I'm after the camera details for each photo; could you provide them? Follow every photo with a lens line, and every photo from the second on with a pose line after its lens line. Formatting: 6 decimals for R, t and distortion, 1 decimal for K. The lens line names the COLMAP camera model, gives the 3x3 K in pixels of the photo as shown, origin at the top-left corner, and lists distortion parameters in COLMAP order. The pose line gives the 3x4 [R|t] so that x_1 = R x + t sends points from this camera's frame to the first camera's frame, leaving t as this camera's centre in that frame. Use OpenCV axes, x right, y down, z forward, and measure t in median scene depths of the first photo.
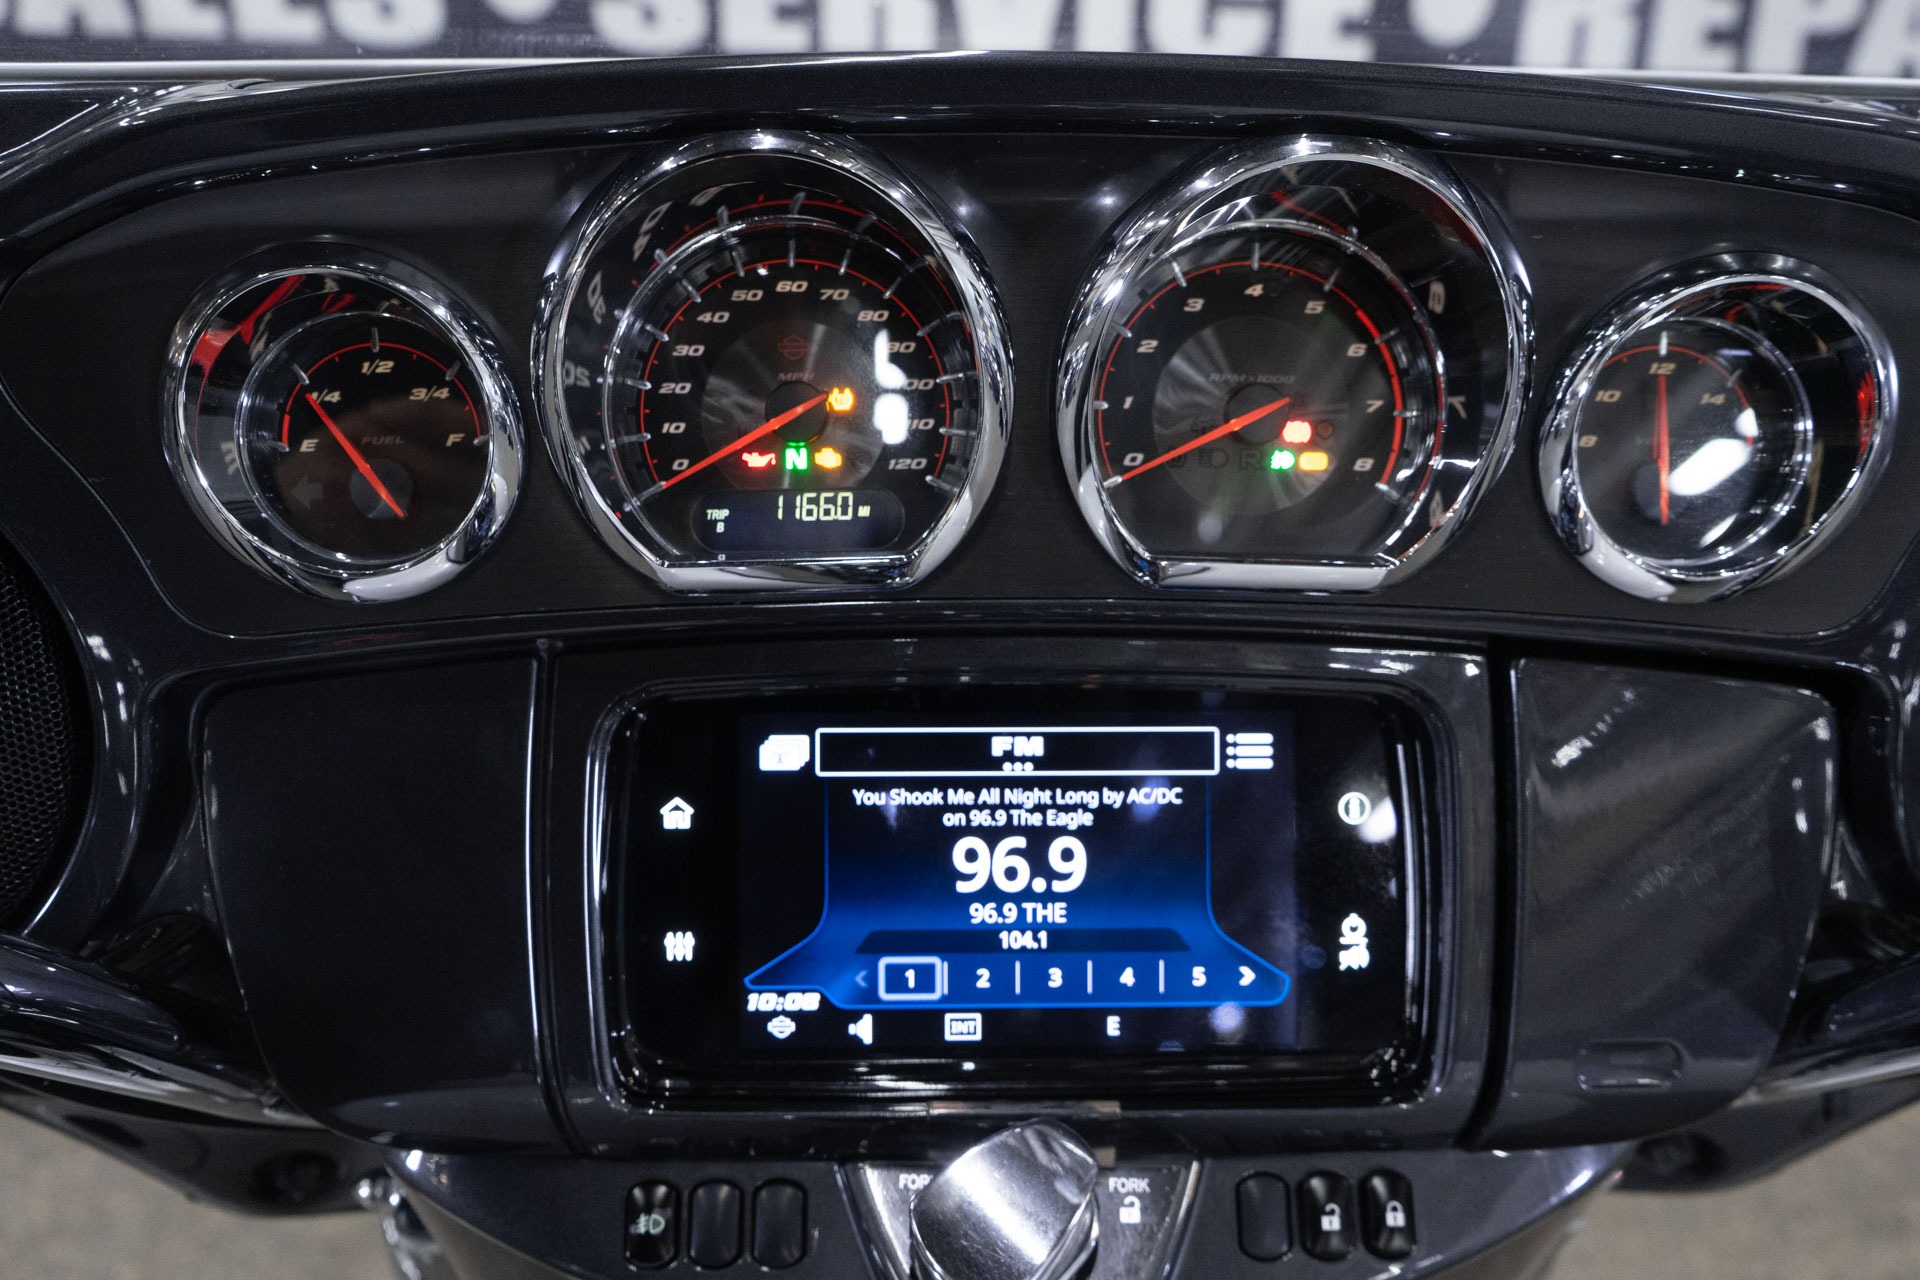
lens RADIAL K [[1633.1, 0, 960.0], [0, 1633.1, 640.0], [0, 0, 1]] dist [-0.007337, 0.004312]
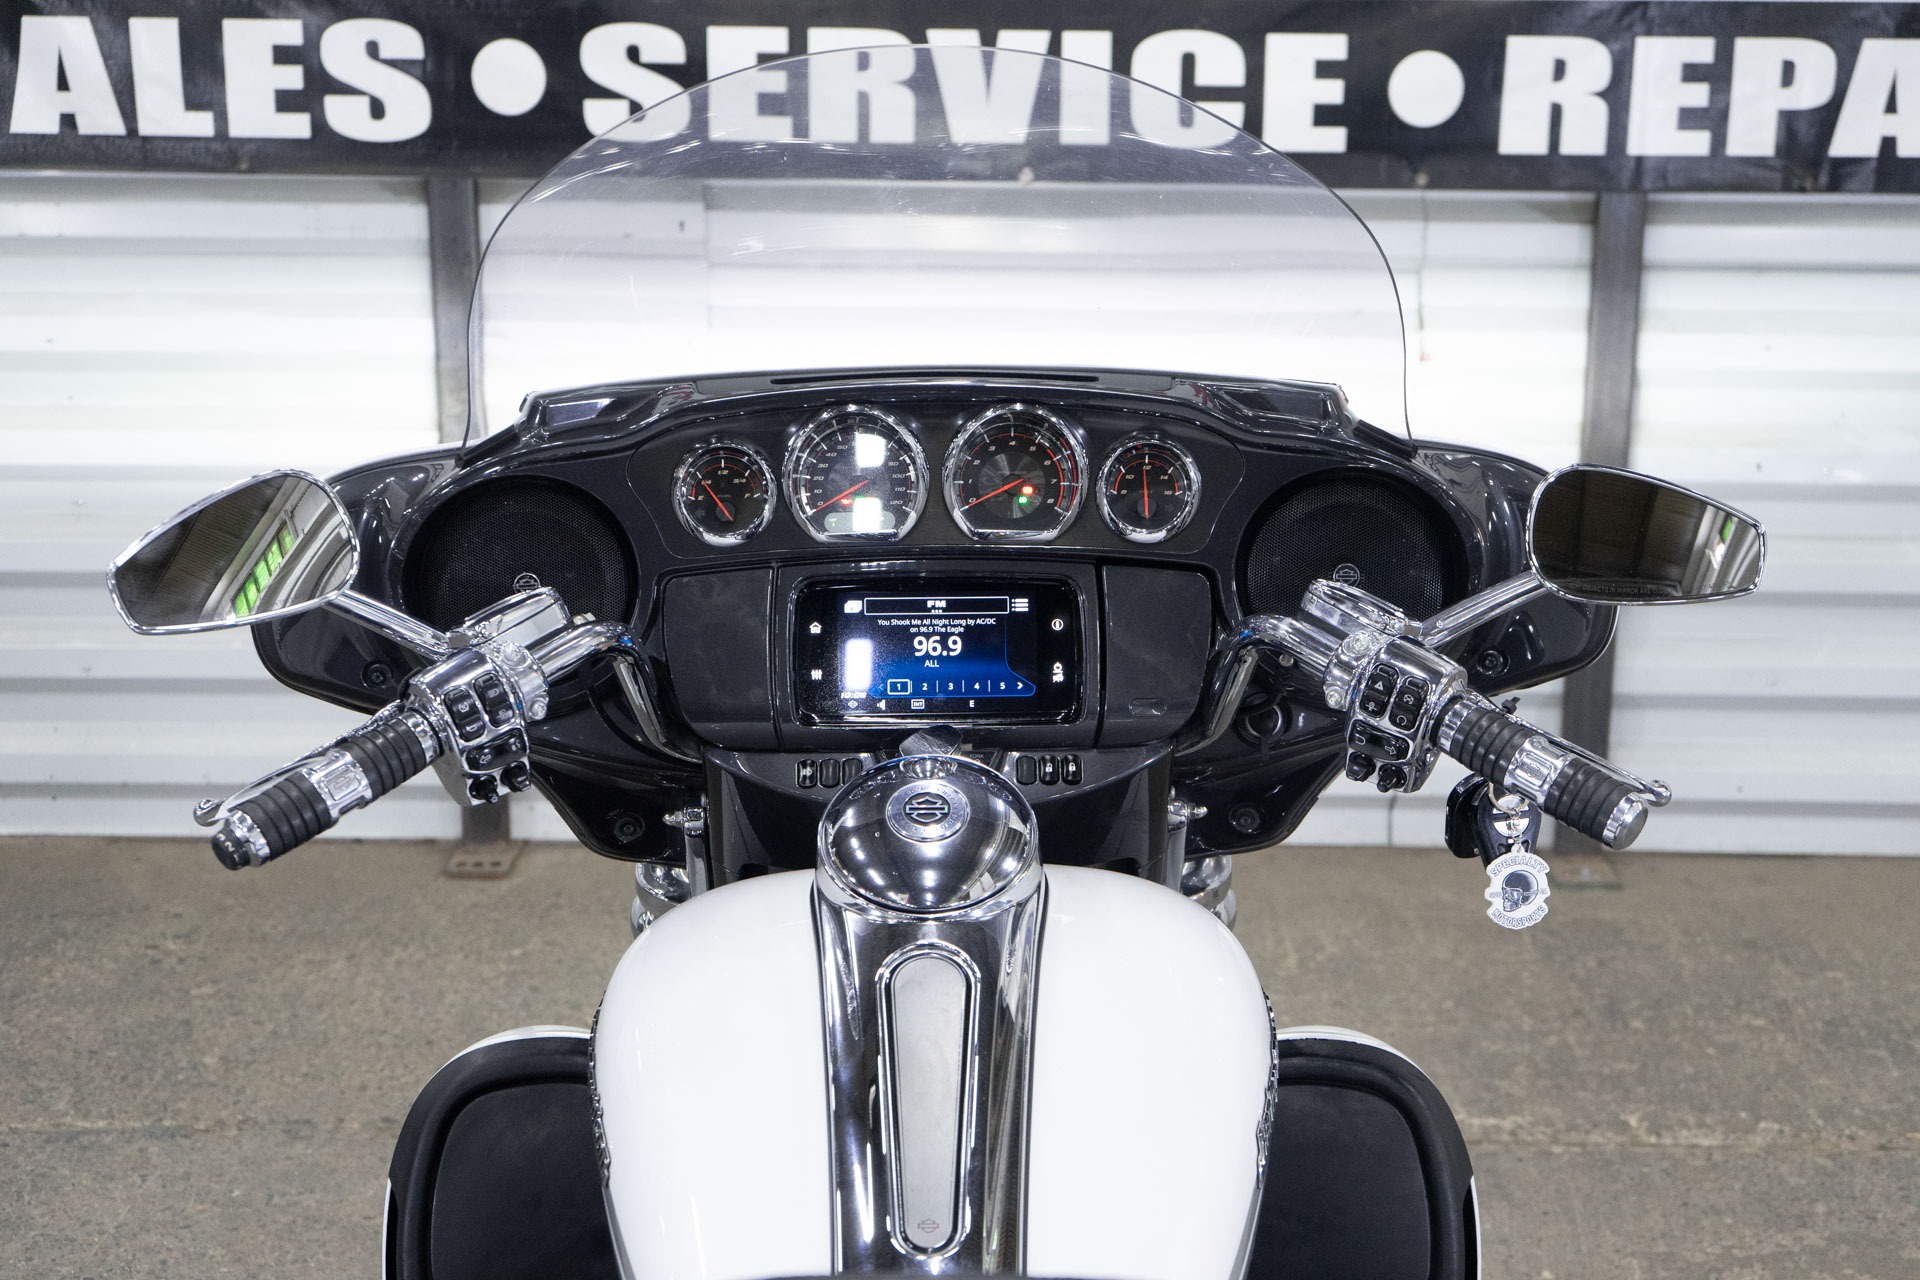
lens RADIAL K [[2554.9, 0, 960.0], [0, 2554.9, 640.0], [0, 0, 1]] dist [0.017026, 0.026262]
pose [[0.999940, -0.010771, -0.001766, 0.082483], [0.010575, 0.996104, -0.087553, 0.510110], [0.002702, 0.087530, 0.996158, -3.348489]]
